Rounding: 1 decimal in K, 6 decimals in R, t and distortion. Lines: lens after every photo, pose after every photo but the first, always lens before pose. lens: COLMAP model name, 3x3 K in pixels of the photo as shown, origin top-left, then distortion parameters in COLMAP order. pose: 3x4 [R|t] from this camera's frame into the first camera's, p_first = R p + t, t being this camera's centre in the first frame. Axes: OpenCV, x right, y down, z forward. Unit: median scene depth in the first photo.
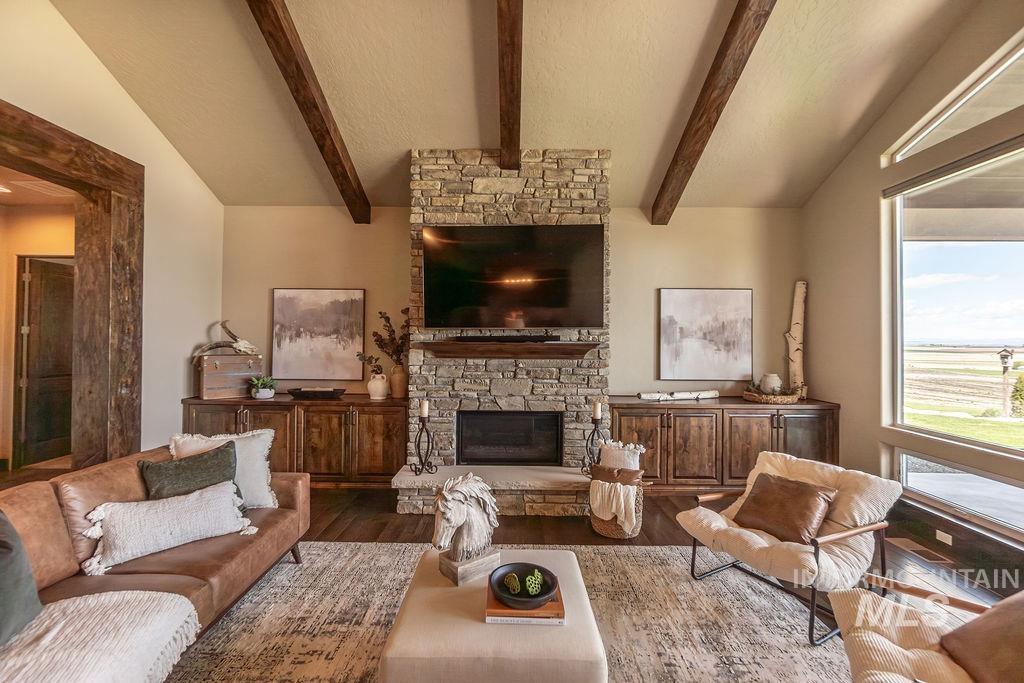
lens RADIAL K [[443.4, 0, 506.9], [0, 443.4, 333.8], [0, 0, 1]] dist [-0.008817, 0.001892]
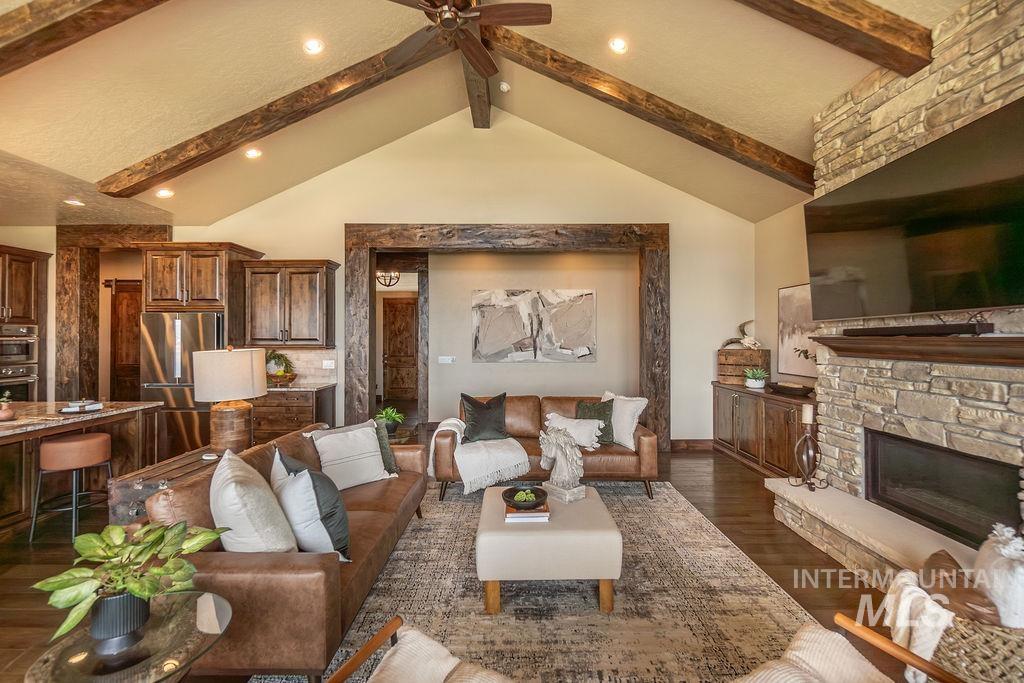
lens RADIAL K [[443.4, 0, 512.2], [0, 443.4, 333.9], [0, 0, 1]] dist [-0.008817, 0.001892]
pose [[0.018999, -0.017535, -0.999666, 0.635328], [0.013359, 0.999761, -0.017283, 0.018606], [0.999730, -0.013026, 0.019229, 0.387920]]
